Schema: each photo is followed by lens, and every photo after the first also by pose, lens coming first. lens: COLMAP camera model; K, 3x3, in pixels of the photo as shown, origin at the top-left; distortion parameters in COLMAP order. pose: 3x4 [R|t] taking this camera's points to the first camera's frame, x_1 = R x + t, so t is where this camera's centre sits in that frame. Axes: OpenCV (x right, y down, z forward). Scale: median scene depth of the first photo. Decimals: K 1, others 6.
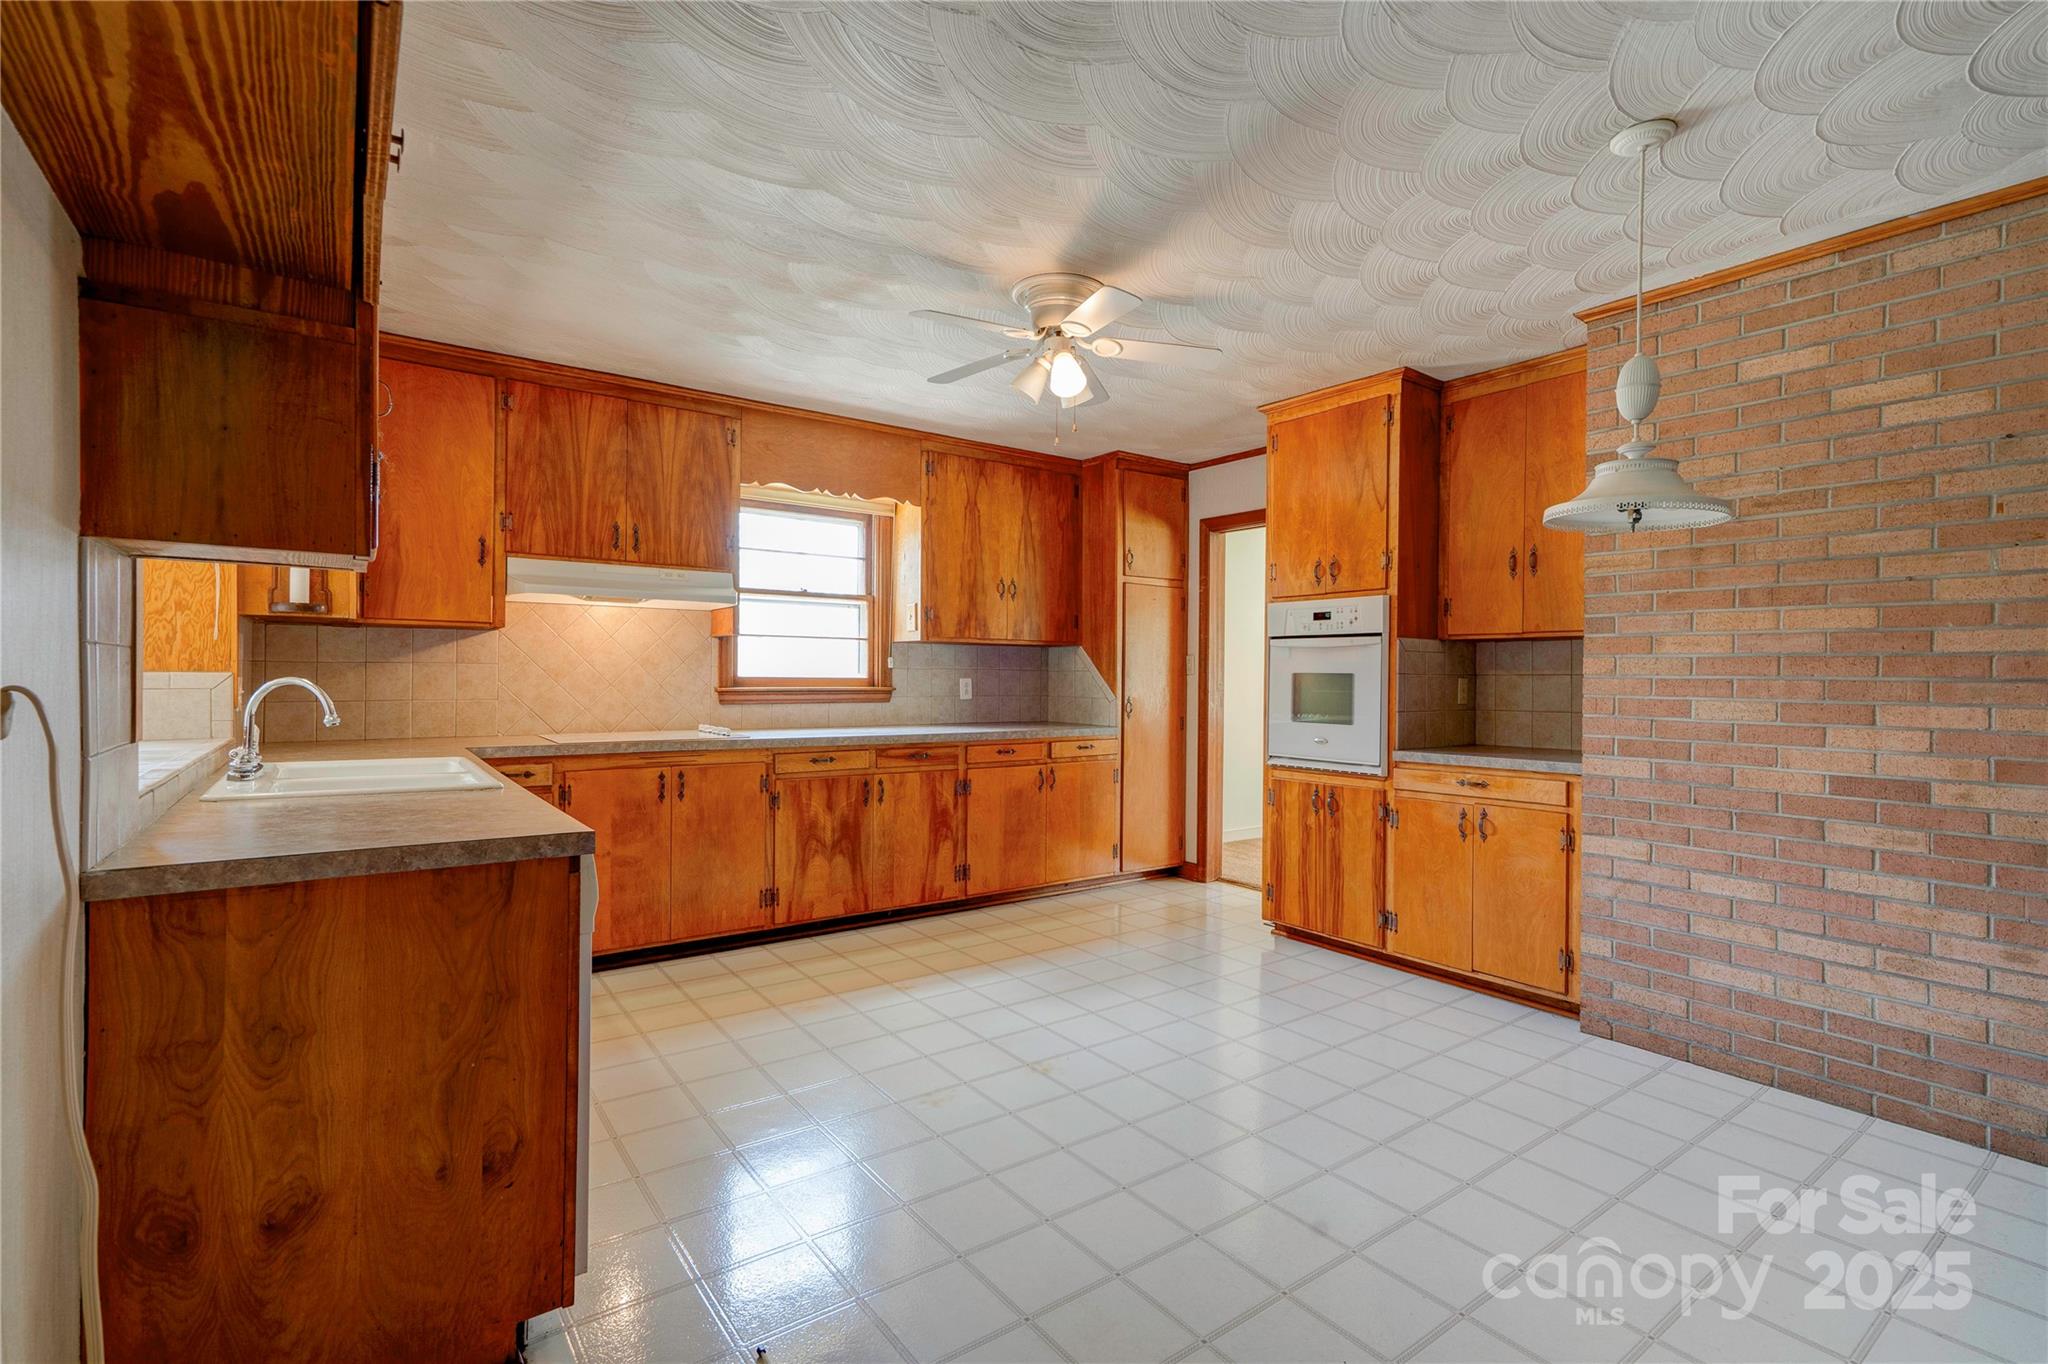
lens RADIAL K [[930.7, 0, 1024.0], [0, 930.7, 682.0], [0, 0, 1]] dist [-0.000767, -0.000041]
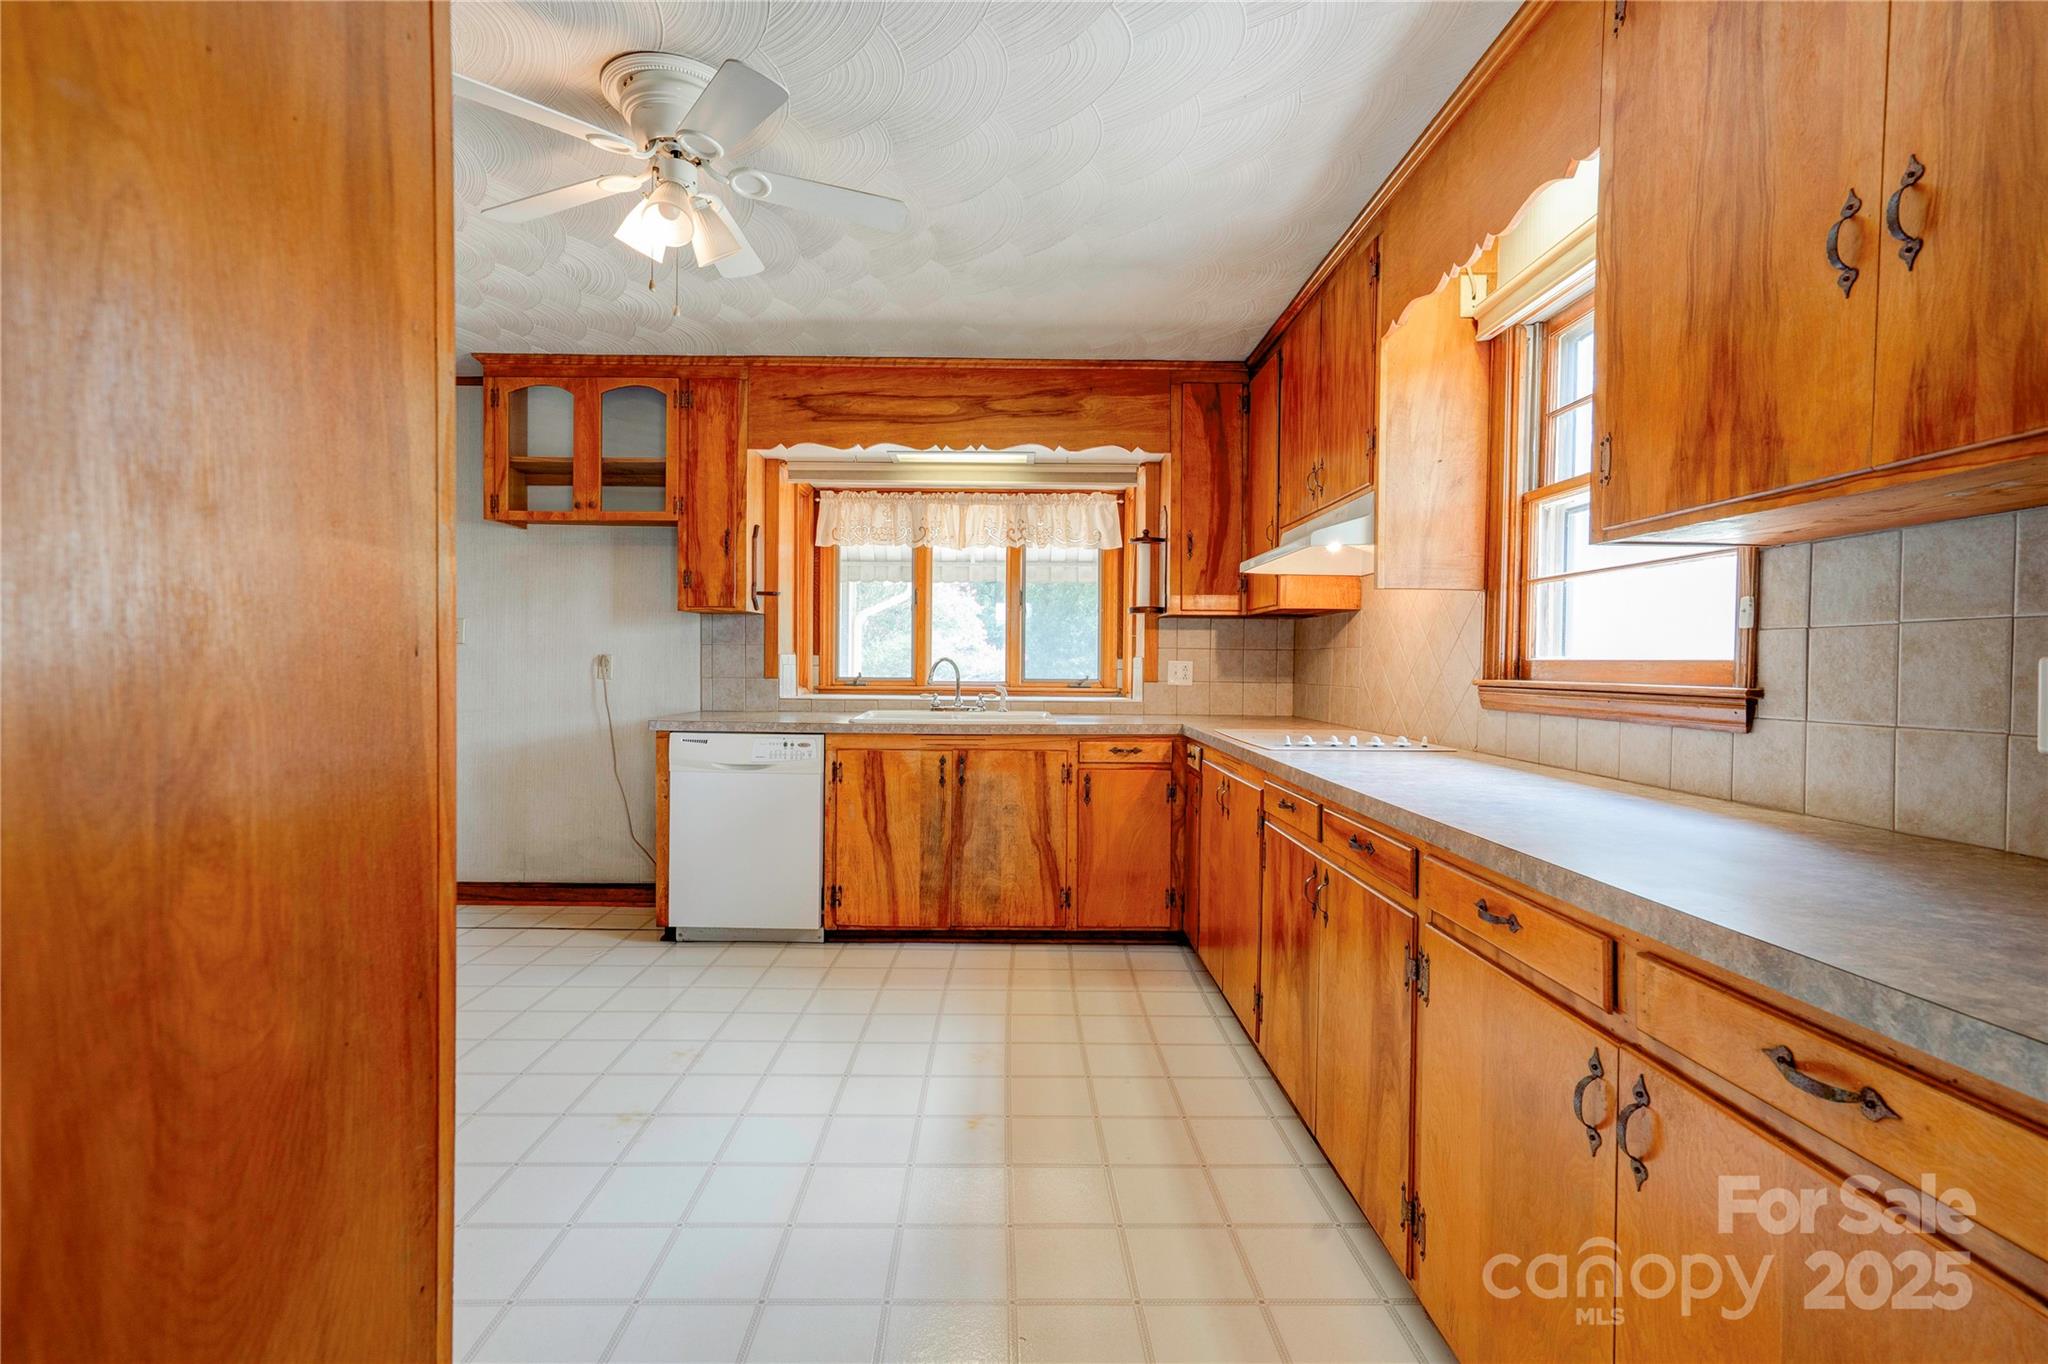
lens RADIAL K [[930.7, 0, 1024.0], [0, 930.7, 682.0], [0, 0, 1]] dist [-0.000767, -0.000041]
pose [[-0.590624, 0.010090, -0.806884, 0.282848], [-0.008892, 0.999780, 0.019010, -0.000152], [0.806898, 0.018402, -0.590404, 1.035220]]
